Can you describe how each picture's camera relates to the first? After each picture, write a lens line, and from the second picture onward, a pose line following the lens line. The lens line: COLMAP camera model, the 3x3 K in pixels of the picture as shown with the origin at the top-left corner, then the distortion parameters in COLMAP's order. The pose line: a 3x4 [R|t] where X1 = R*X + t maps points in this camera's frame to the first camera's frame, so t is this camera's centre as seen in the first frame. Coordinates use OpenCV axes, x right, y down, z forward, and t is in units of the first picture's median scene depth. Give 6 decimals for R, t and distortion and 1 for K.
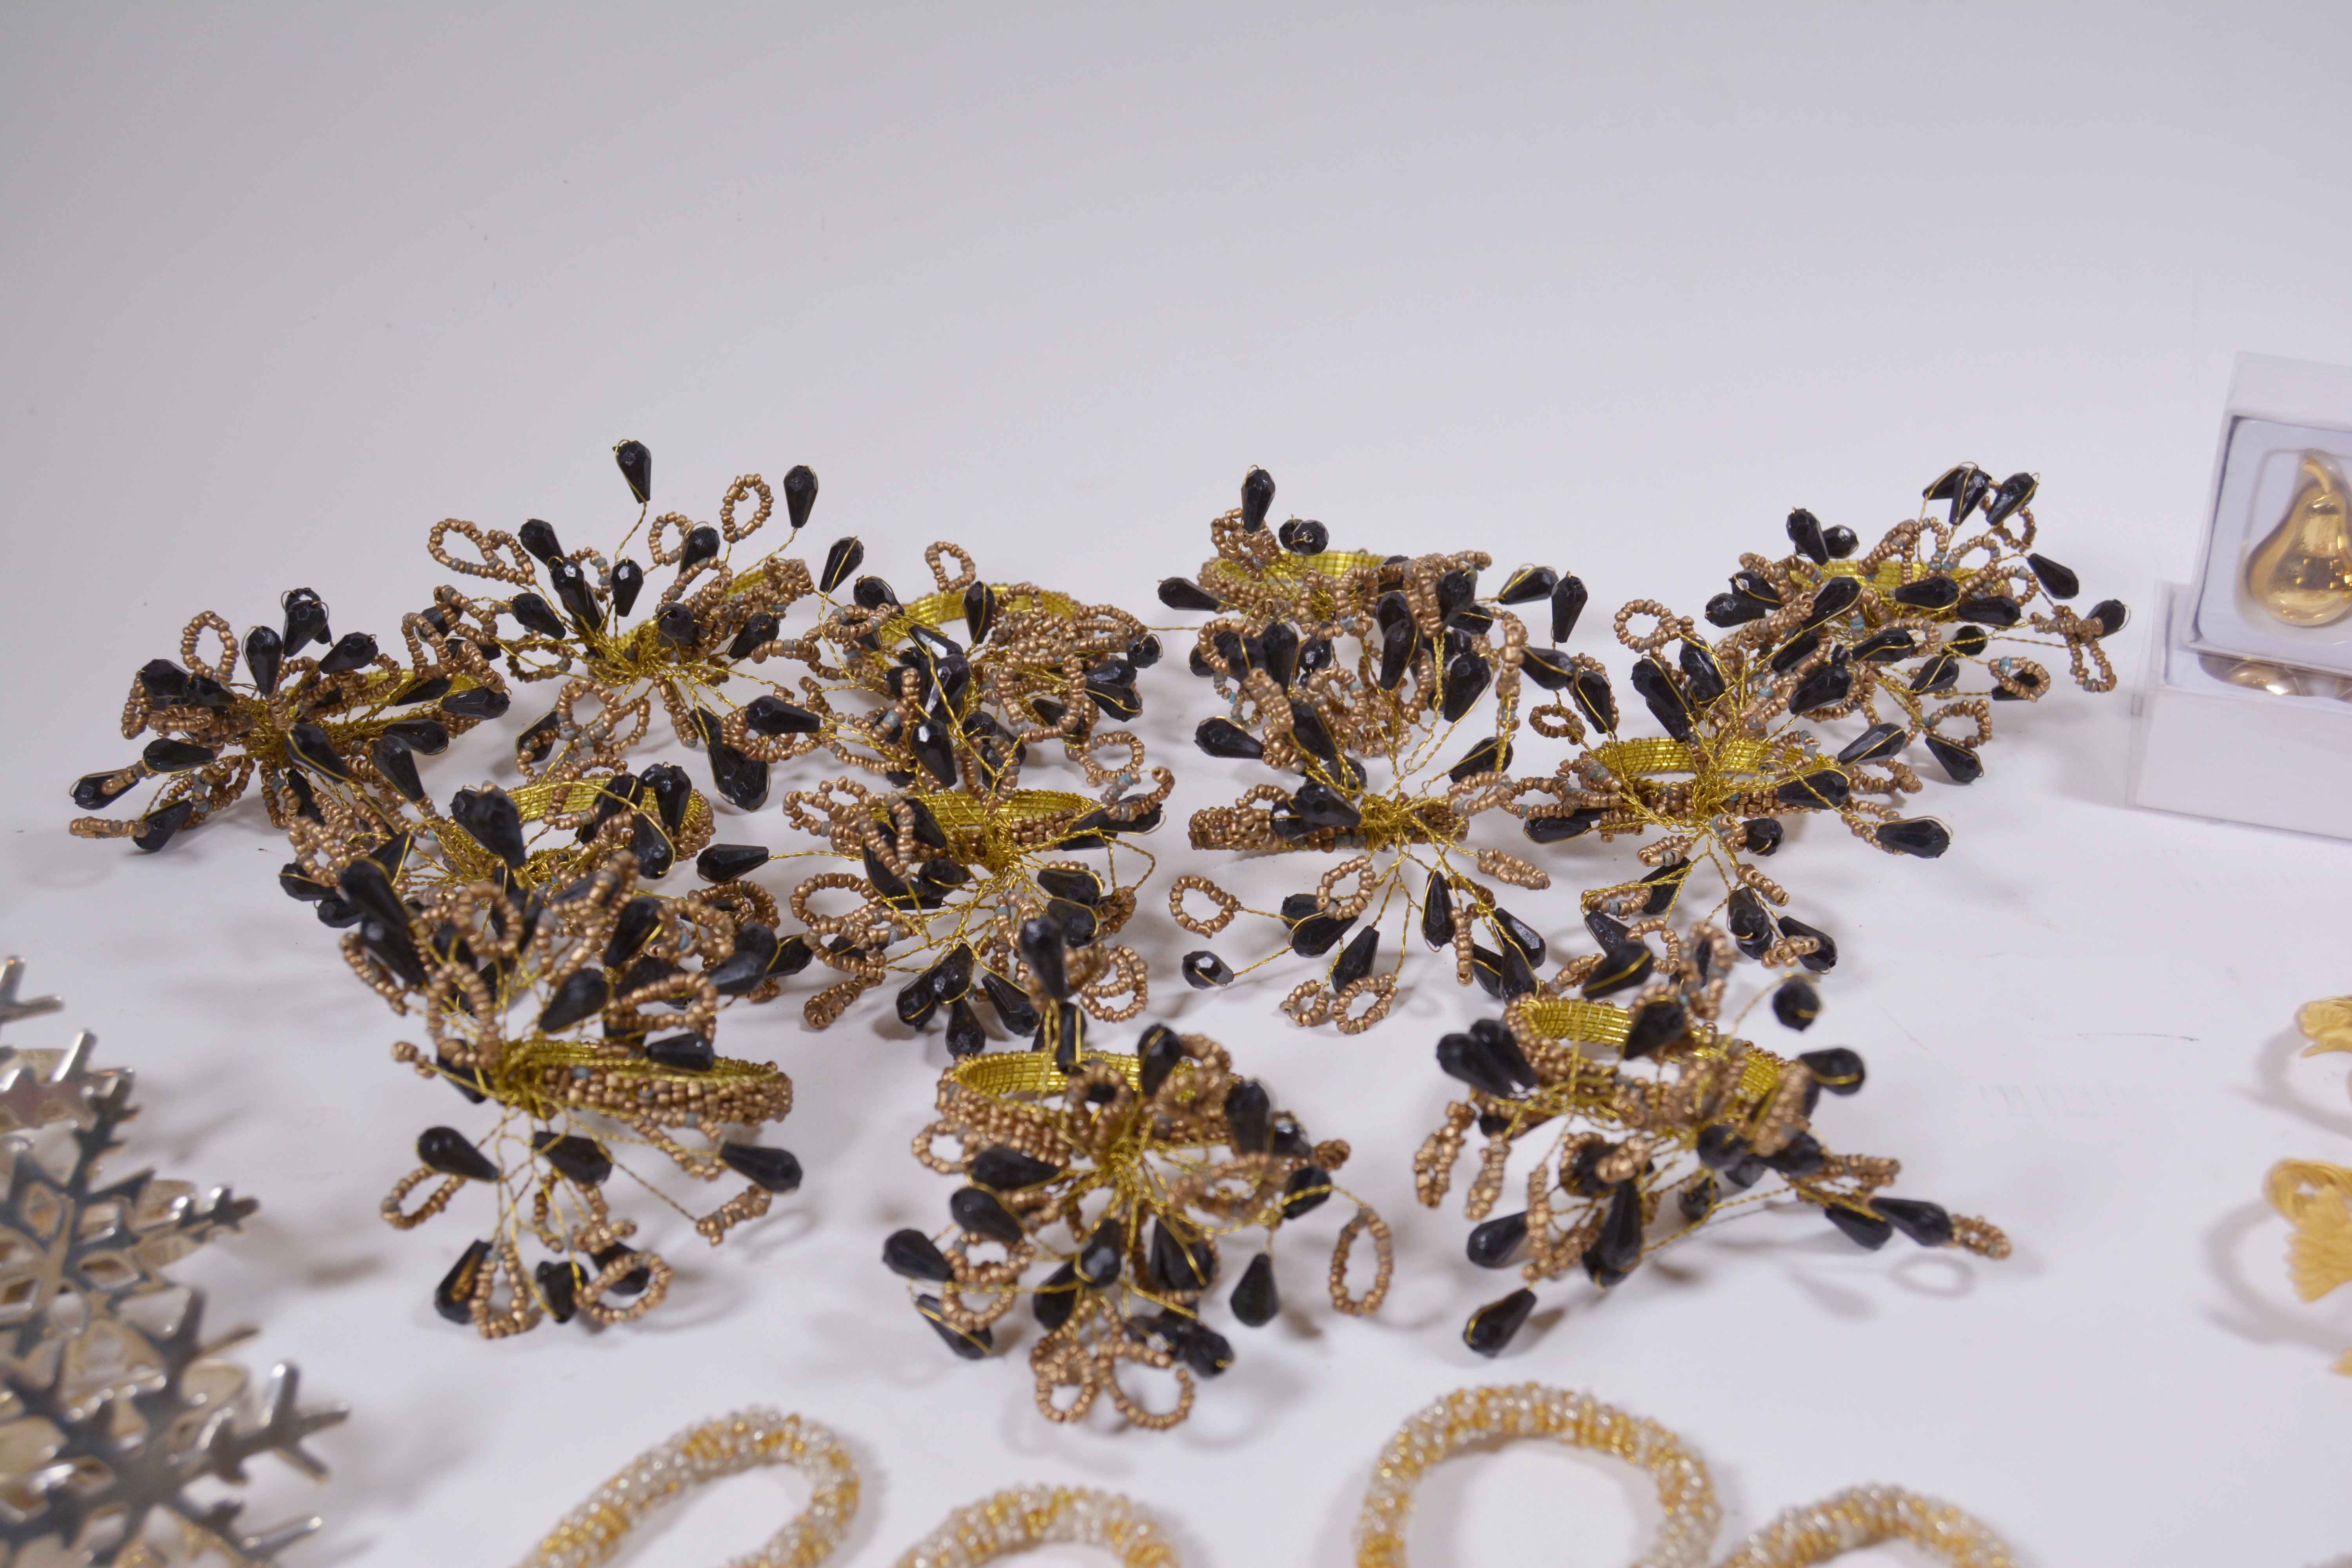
lens RADIAL K [[2688.1, 0, 1172.9], [0, 2688.1, 797.5], [0, 0, 1]] dist [-0.046970, 0.000000]
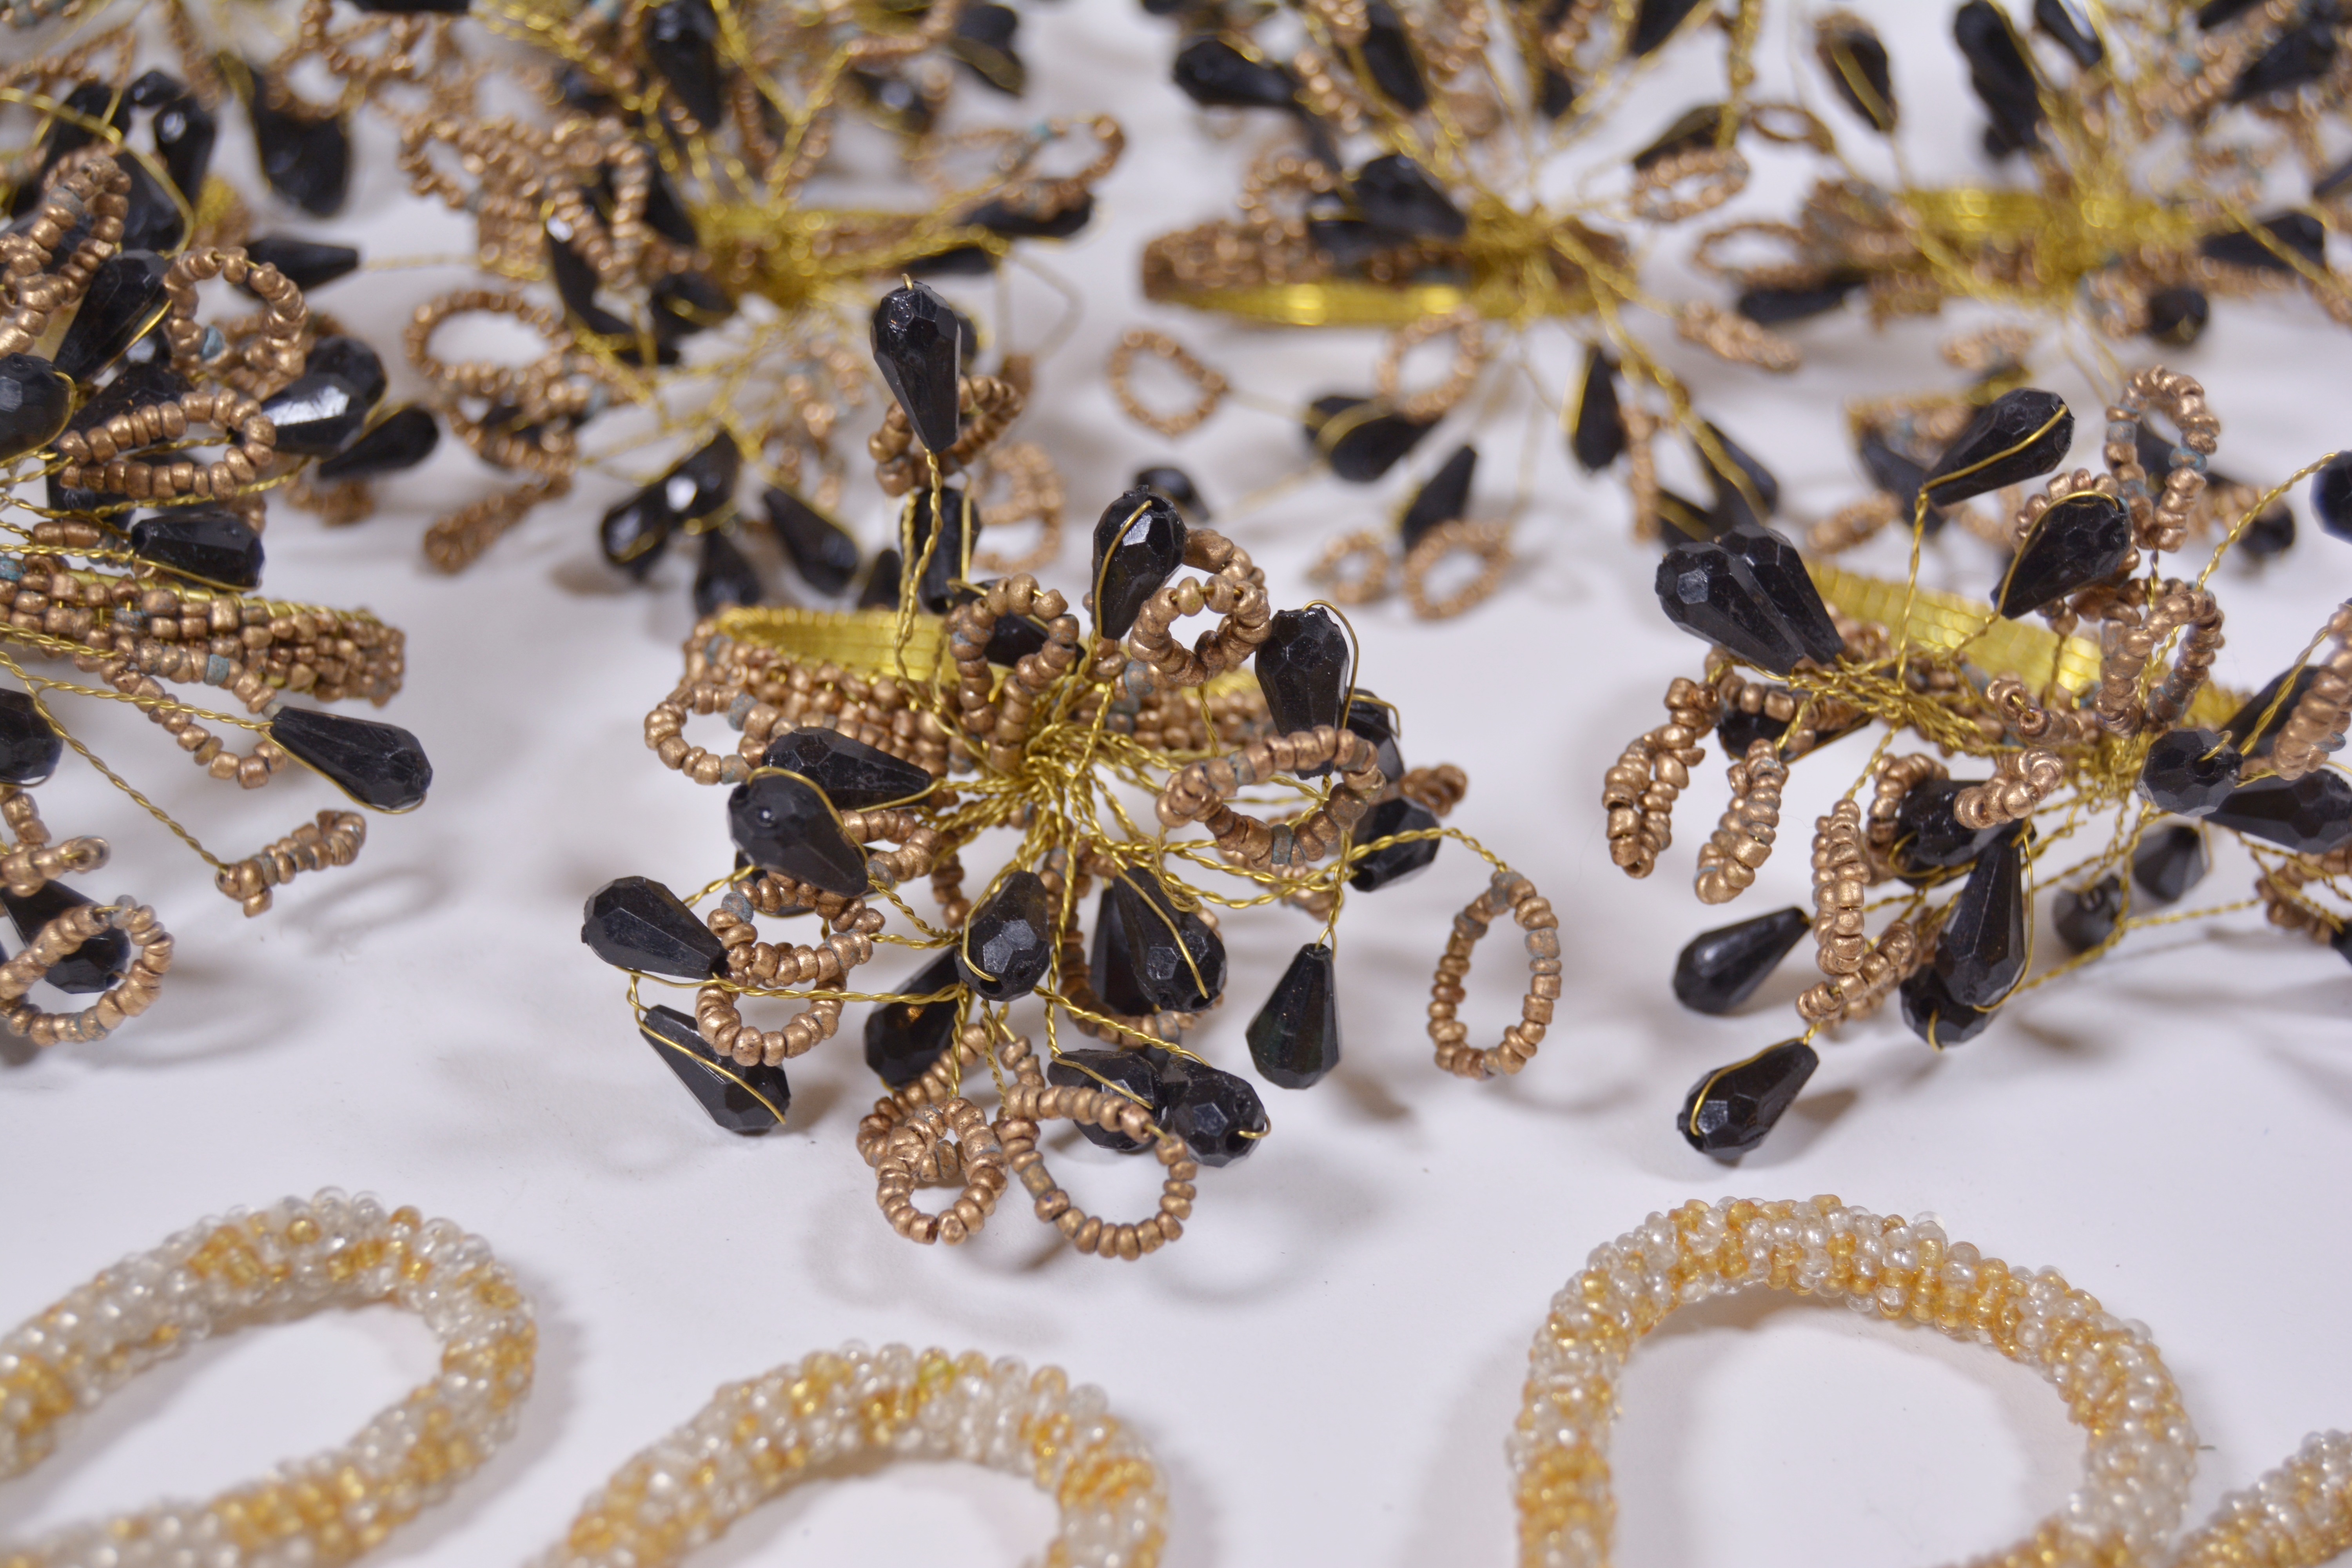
lens RADIAL K [[4178.9, 0, 1177.1], [0, 4178.9, 779.8], [0, 0, 1]] dist [-0.022071, 0.000000]
pose [[0.996982, 0.039919, 0.066580, -0.048056], [-0.042696, 0.998253, 0.040835, 0.102811], [-0.064833, -0.043555, 0.996945, 0.185158]]
